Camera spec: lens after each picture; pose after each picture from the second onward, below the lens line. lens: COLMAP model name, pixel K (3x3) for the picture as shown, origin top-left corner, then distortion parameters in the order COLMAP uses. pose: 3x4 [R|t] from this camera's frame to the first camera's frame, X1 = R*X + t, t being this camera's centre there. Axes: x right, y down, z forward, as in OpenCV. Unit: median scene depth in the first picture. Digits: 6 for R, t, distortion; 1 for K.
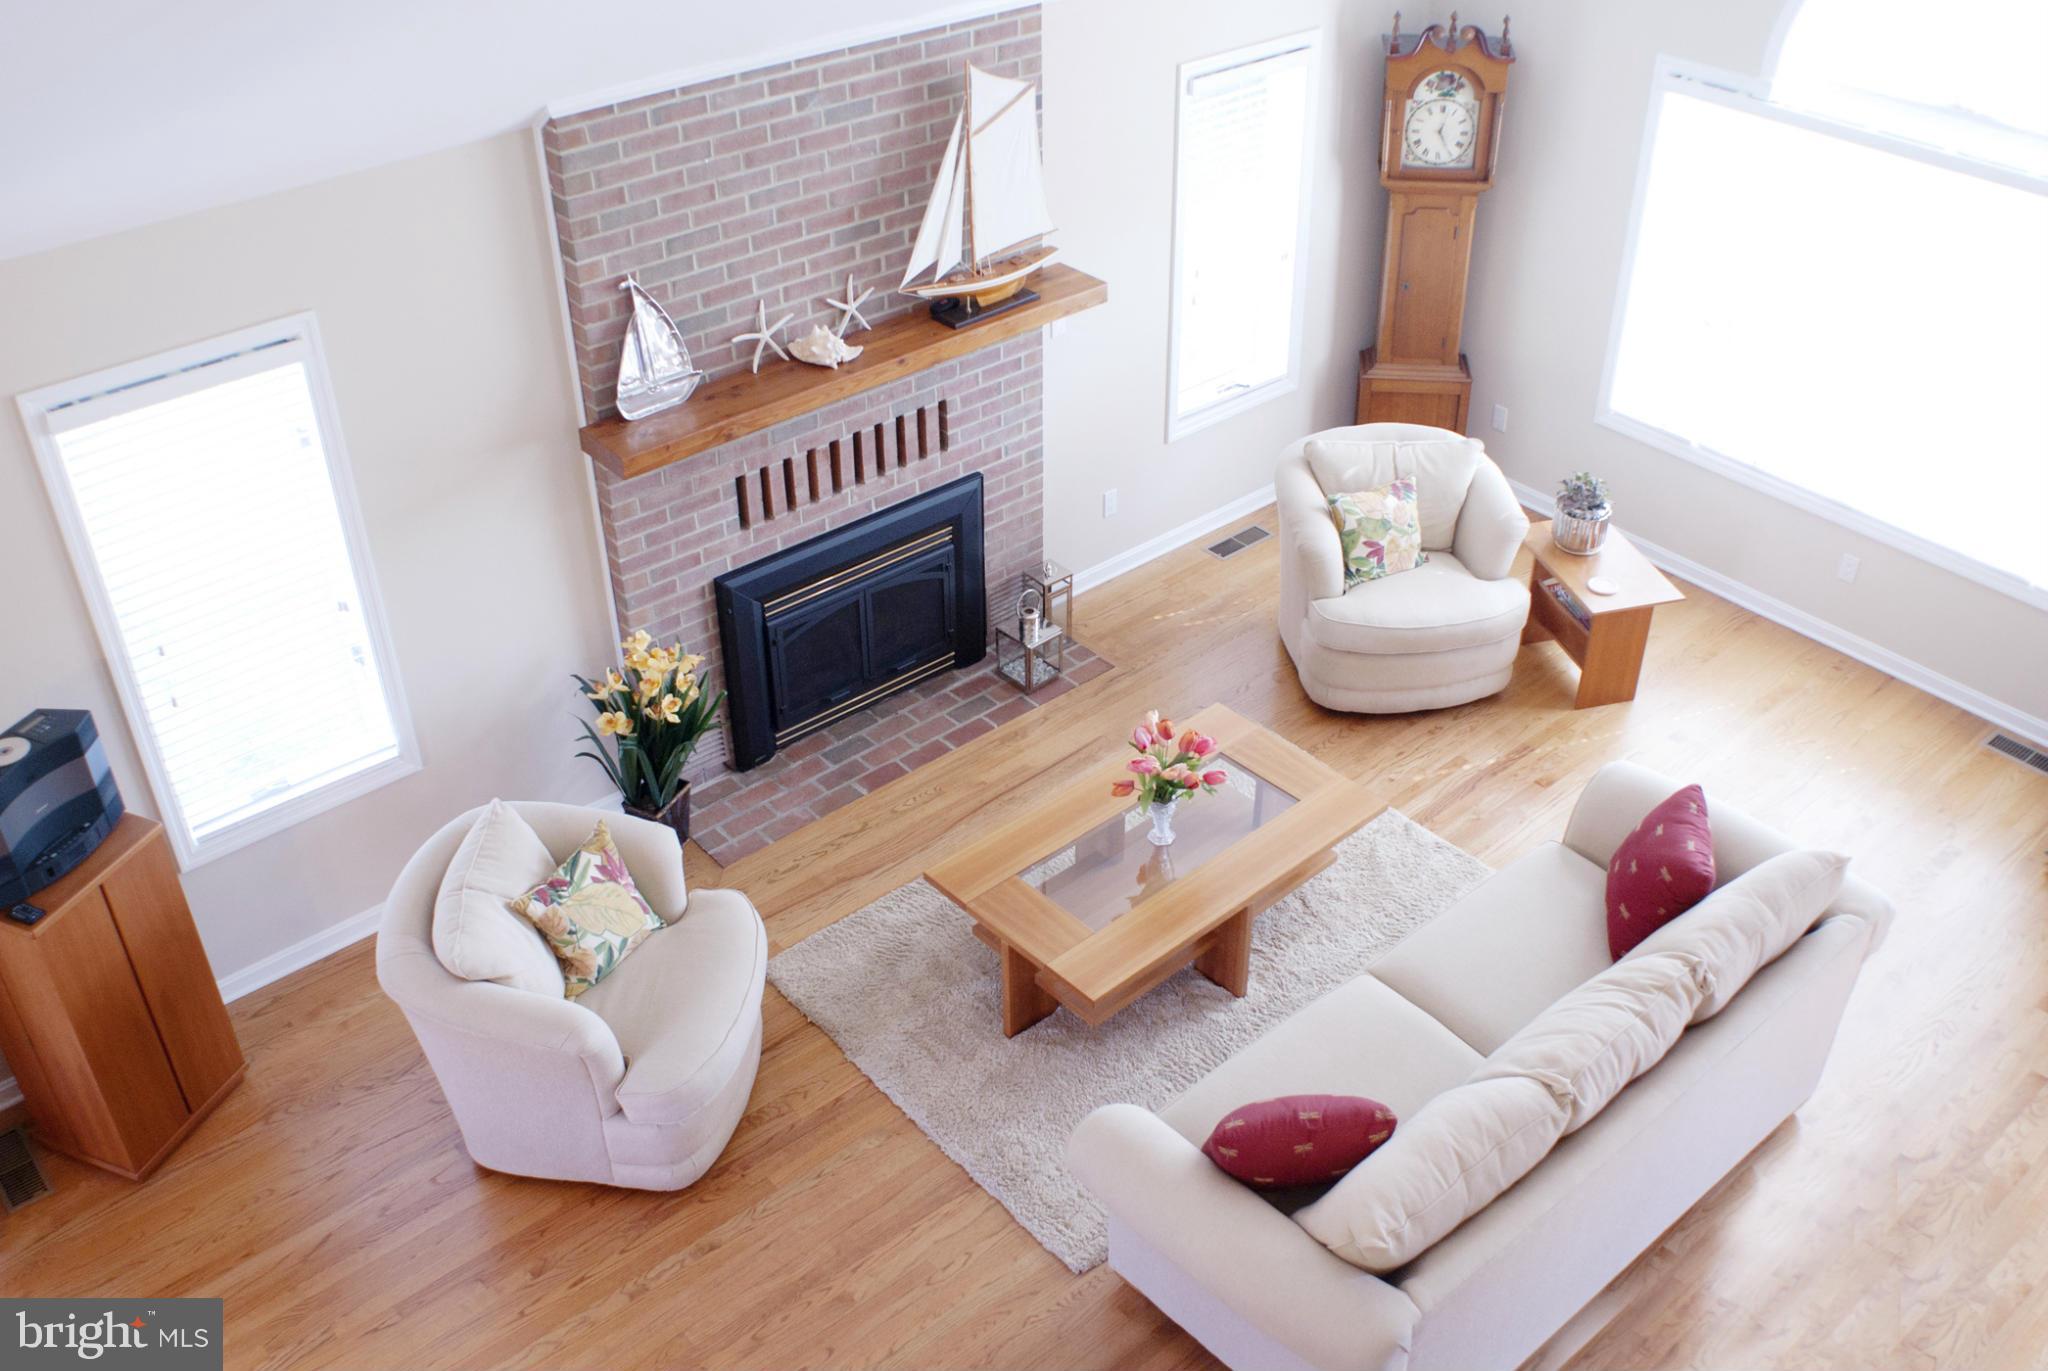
lens RADIAL K [[1874.8, 0, 1049.0], [0, 1874.8, 688.7], [0, 0, 1]] dist [-0.081304, 0.013255]
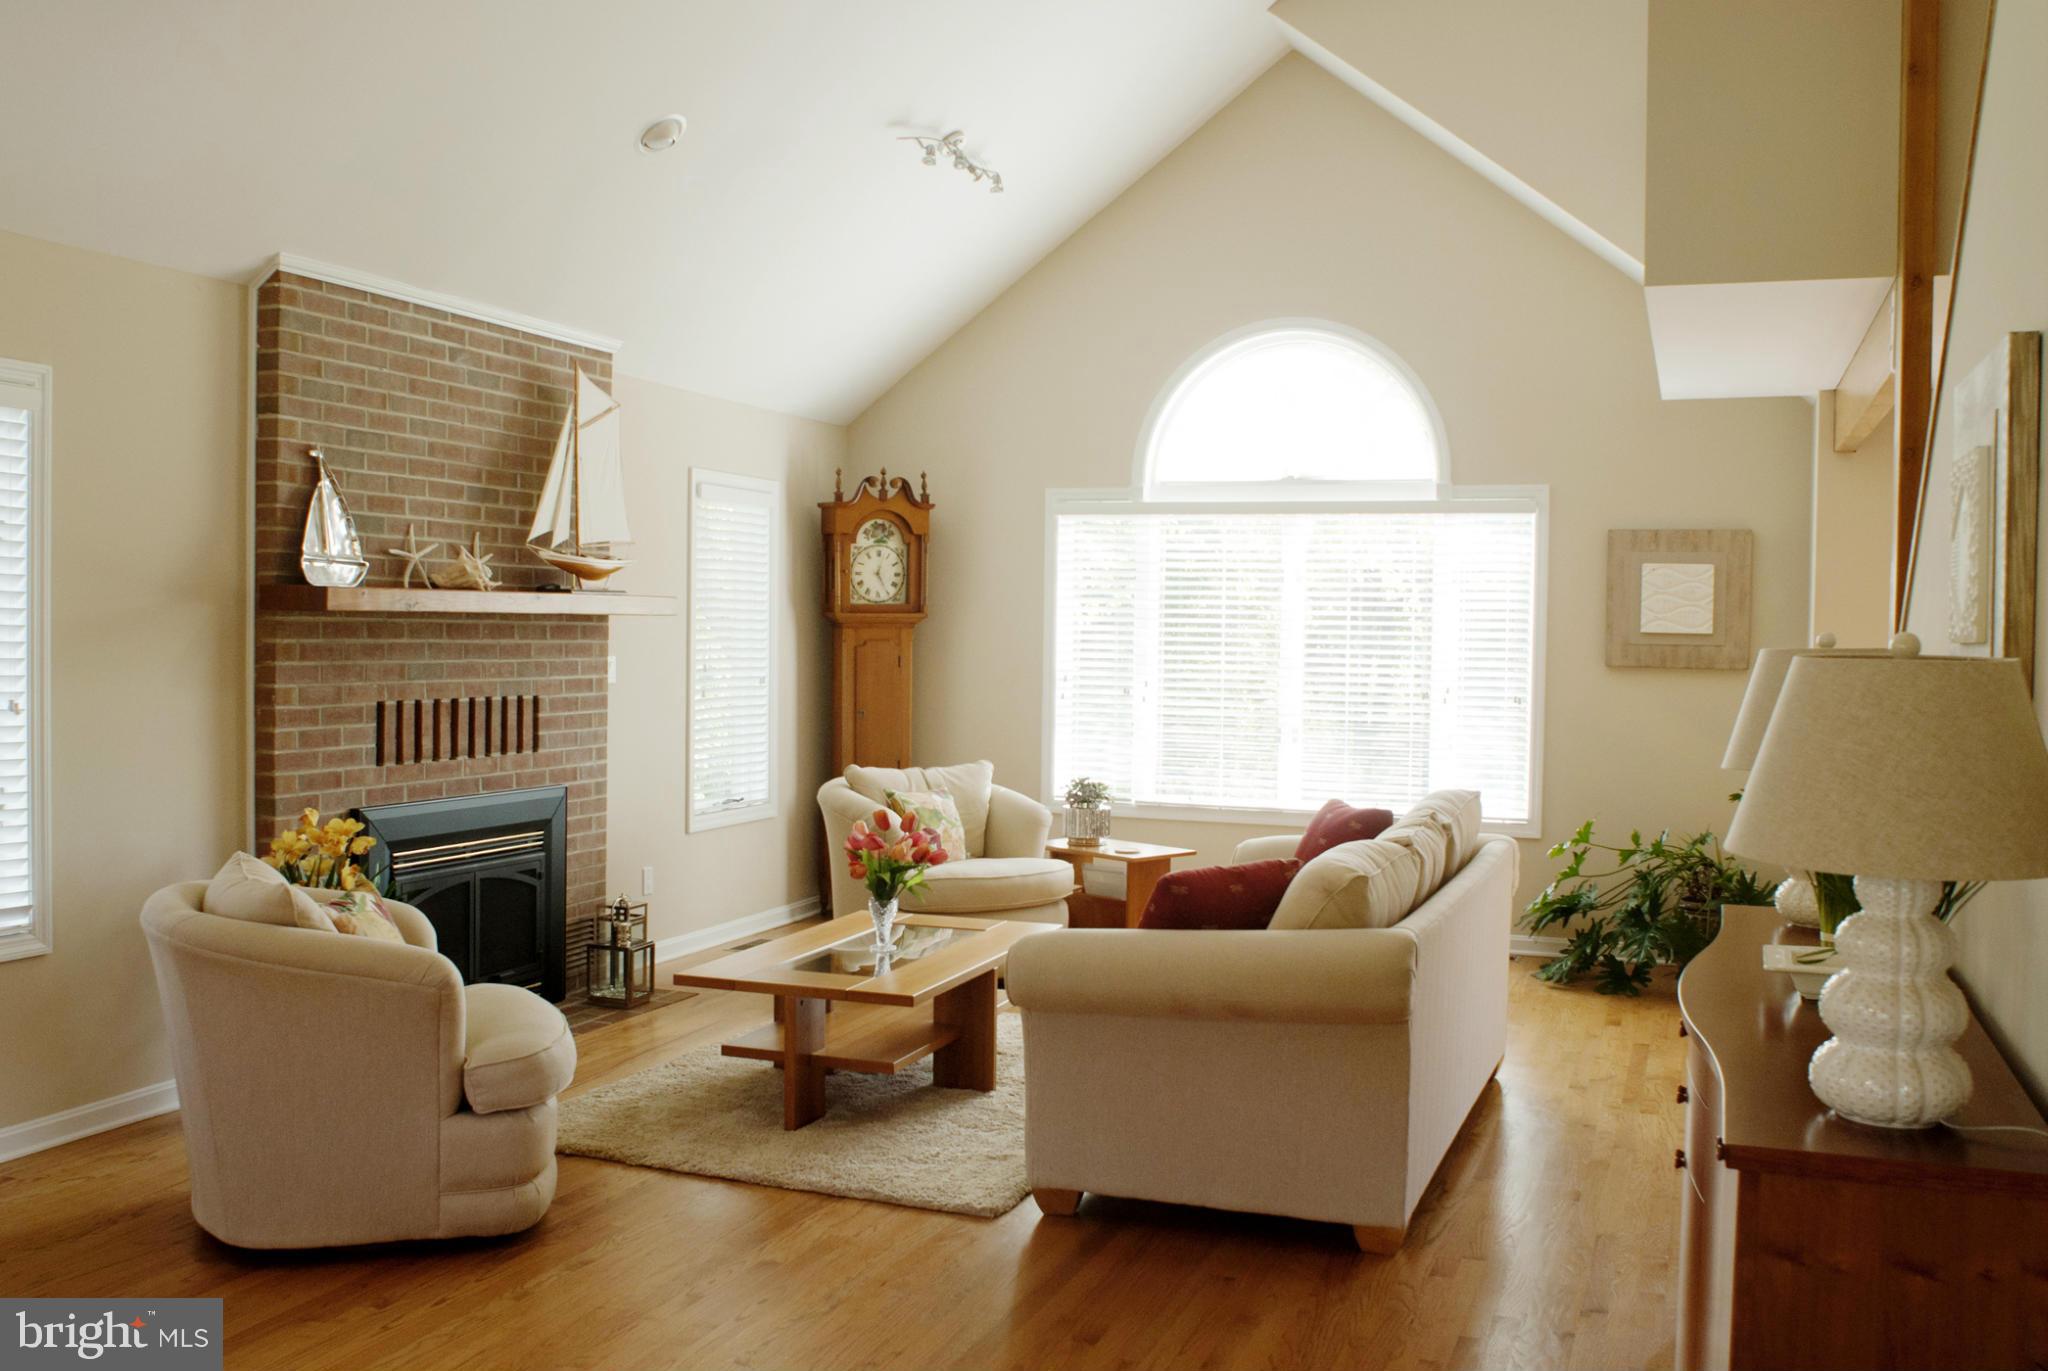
lens RADIAL K [[1874.8, 0, 1049.0], [0, 1874.8, 688.7], [0, 0, 1]] dist [-0.081304, 0.013255]
pose [[0.878175, -0.001713, 0.478337, -0.326430], [0.259949, 0.841152, -0.474225, 0.439308], [-0.401542, 0.540795, 0.739124, 0.133526]]
